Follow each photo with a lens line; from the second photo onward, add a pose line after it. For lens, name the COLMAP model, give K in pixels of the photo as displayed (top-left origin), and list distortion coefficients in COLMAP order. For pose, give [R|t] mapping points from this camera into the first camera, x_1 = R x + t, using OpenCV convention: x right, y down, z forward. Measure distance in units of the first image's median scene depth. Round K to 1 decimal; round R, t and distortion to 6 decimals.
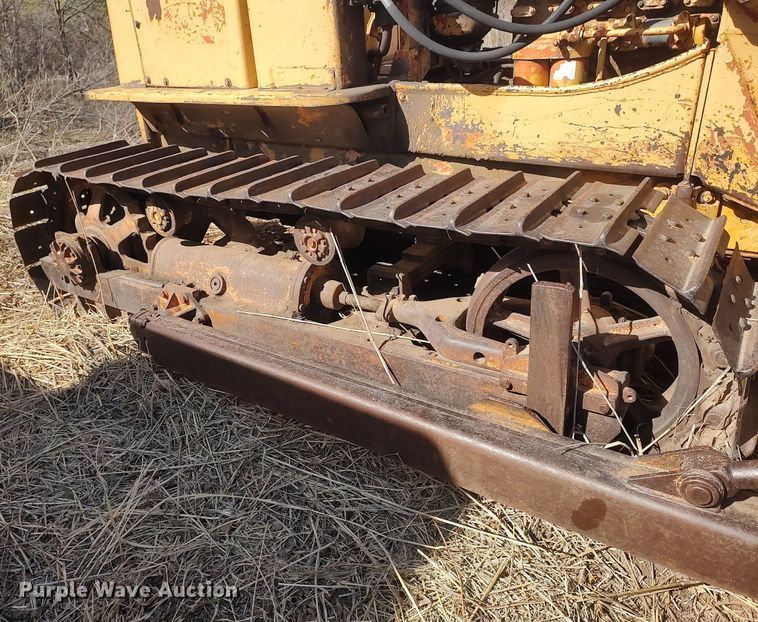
lens RADIAL K [[587.7, 0, 336.7], [0, 587.7, 313.4], [0, 0, 1]] dist [0.024601, -0.028115]
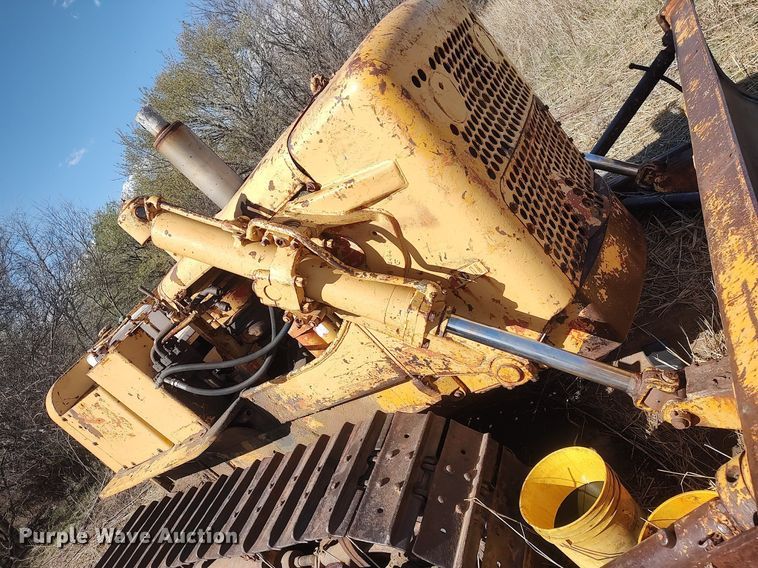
lens RADIAL K [[538.2, 0, 368.8], [0, 538.2, 294.2], [0, 0, 1]] dist [0.032434, -0.033097]
pose [[0.781337, -0.617866, -0.088051, 0.600249], [0.591819, 0.778294, -0.209781, -0.144492], [0.198146, 0.111800, 0.973776, -0.177052]]
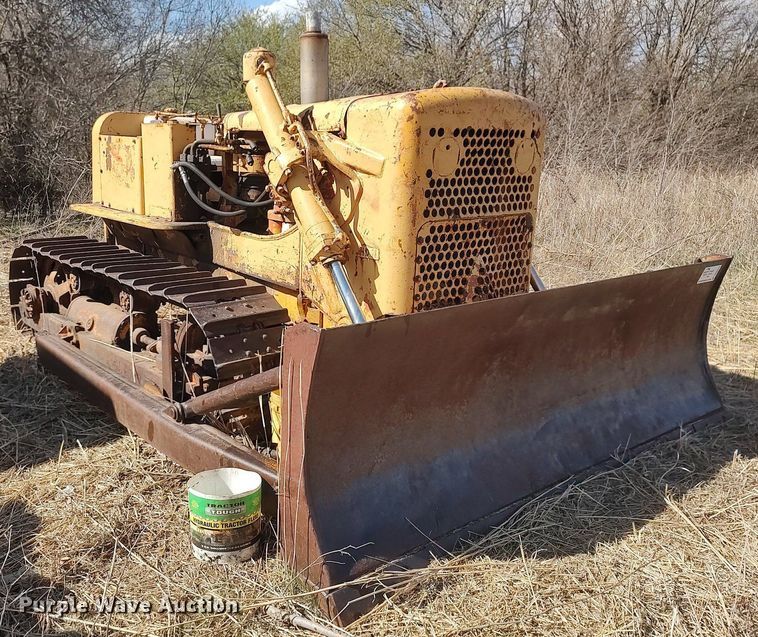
lens RADIAL K [[699.8, 0, 285.6], [0, 699.8, 309.0], [0, 0, 1]] dist [0.043930, 0.000000]
pose [[0.951425, 0.159567, -0.263303, 0.905794], [-0.216687, 0.954585, -0.204483, 0.212043], [0.218717, 0.251605, 0.942793, -0.800111]]
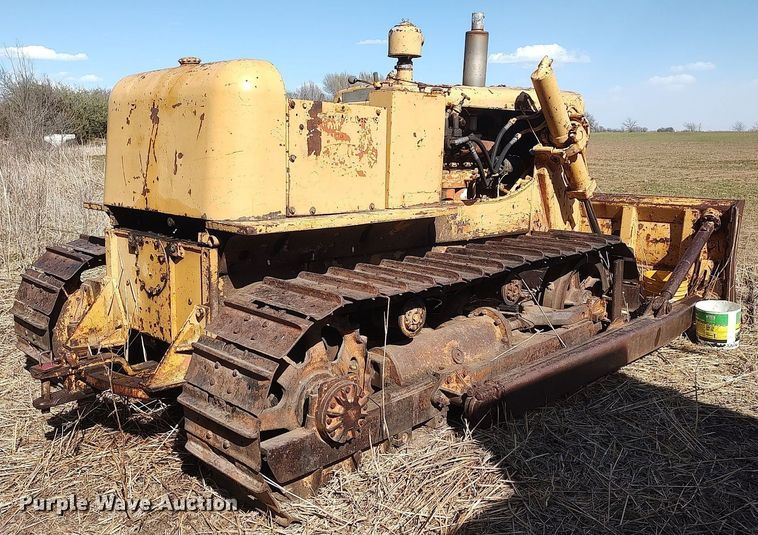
lens RADIAL K [[692.2, 0, 346.1], [0, 692.2, 246.0], [0, 0, 1]] dist [0.039782, -0.000858]
pose [[0.172834, -0.066209, 0.982723, -1.816159], [0.432882, 0.901319, -0.015408, -0.367725], [-0.884727, 0.428066, 0.184440, 0.945078]]
